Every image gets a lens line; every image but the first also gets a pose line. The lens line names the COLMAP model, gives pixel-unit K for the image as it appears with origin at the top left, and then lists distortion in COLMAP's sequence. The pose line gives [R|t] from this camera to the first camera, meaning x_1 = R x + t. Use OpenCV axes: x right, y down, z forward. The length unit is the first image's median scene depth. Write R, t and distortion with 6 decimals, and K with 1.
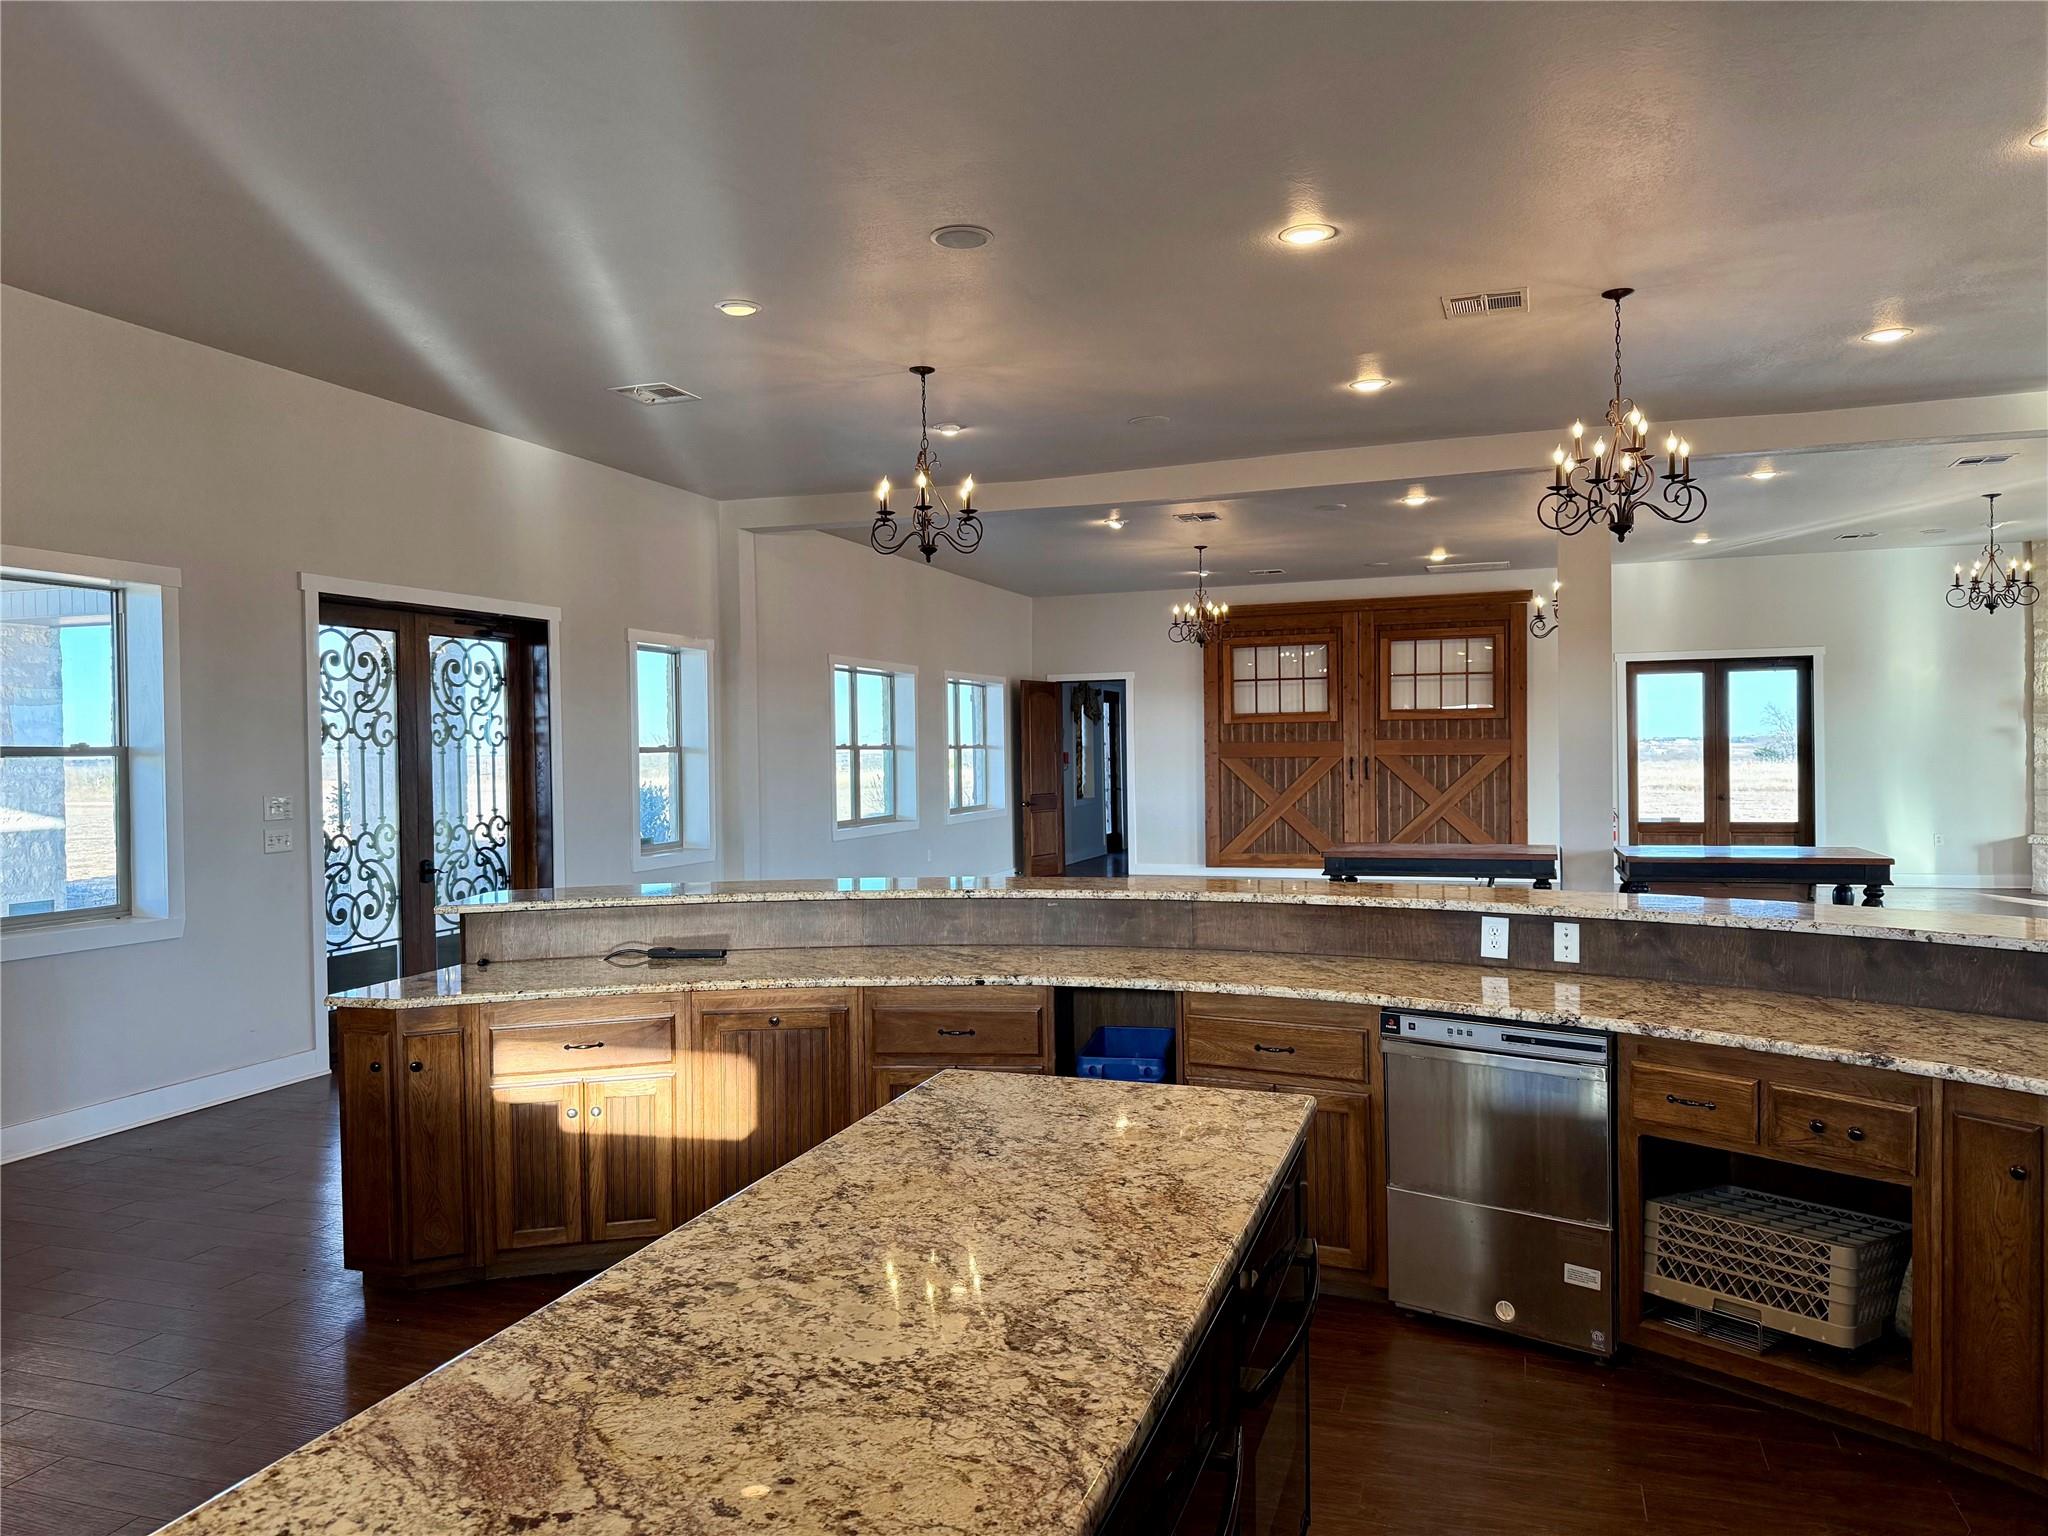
lens RADIAL K [[1437.3, 0, 1014.4], [0, 1437.3, 774.7], [0, 0, 1]] dist [0.050485, -0.056699]
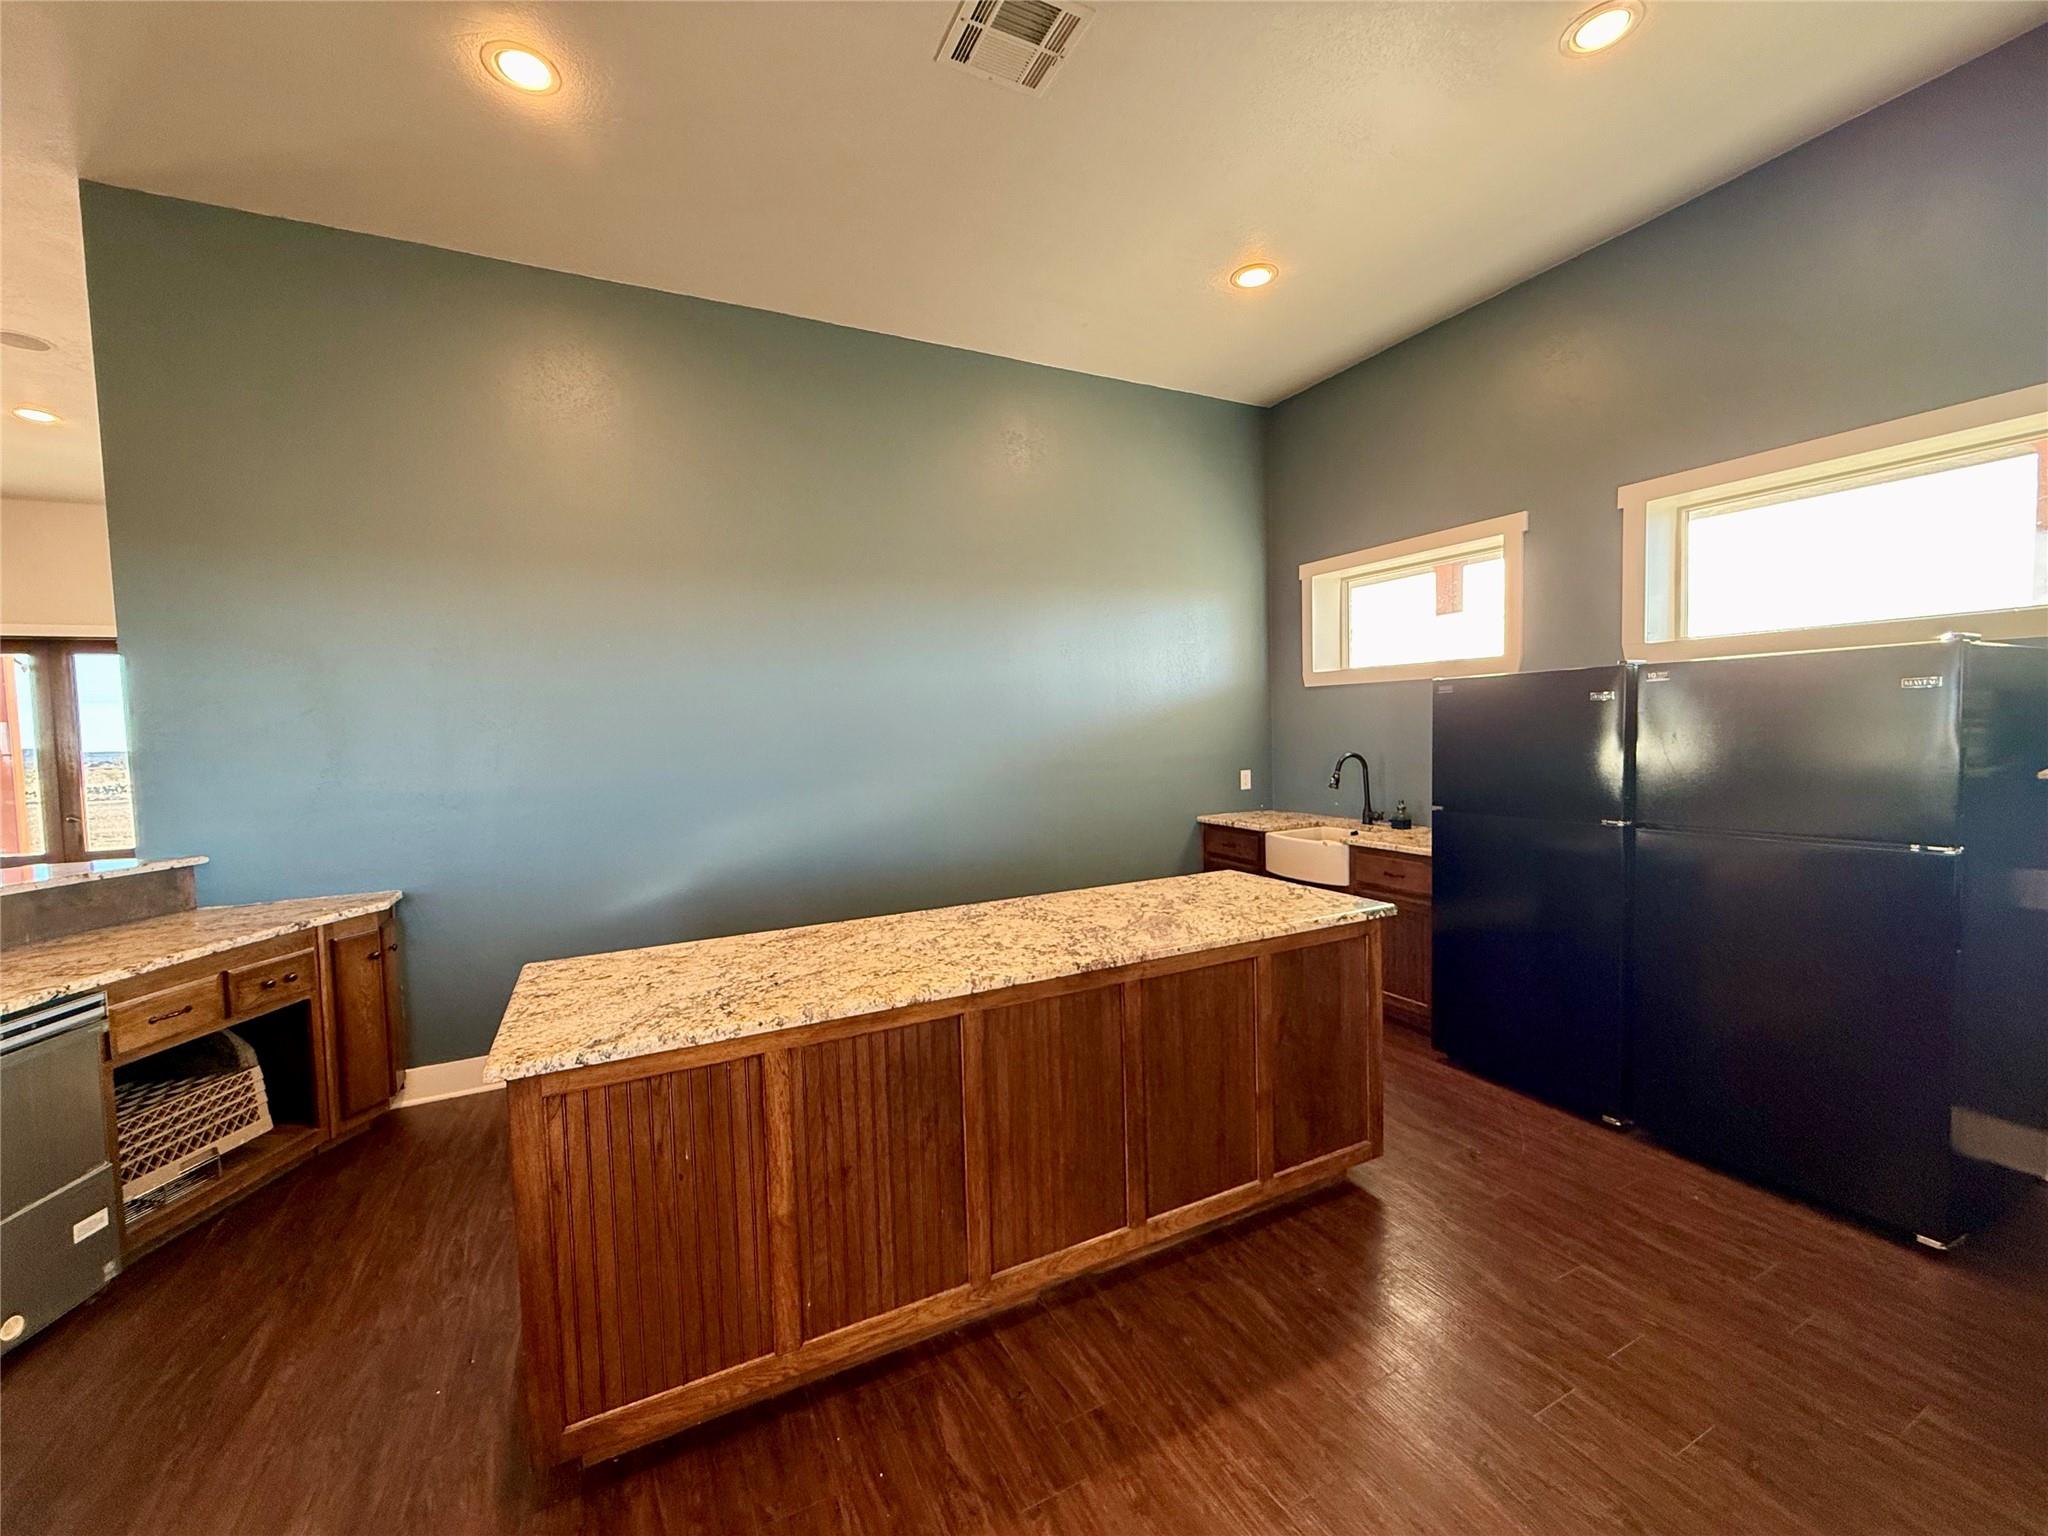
lens RADIAL K [[814.8, 0, 1017.8], [0, 814.8, 762.1], [0, 0, 1]] dist [-0.001442, 0.001041]
pose [[-0.711665, 0.001816, 0.702516, -0.281210], [0.051952, 0.997395, 0.050049, 0.006128], [-0.700595, 0.072115, -0.709906, 0.502434]]
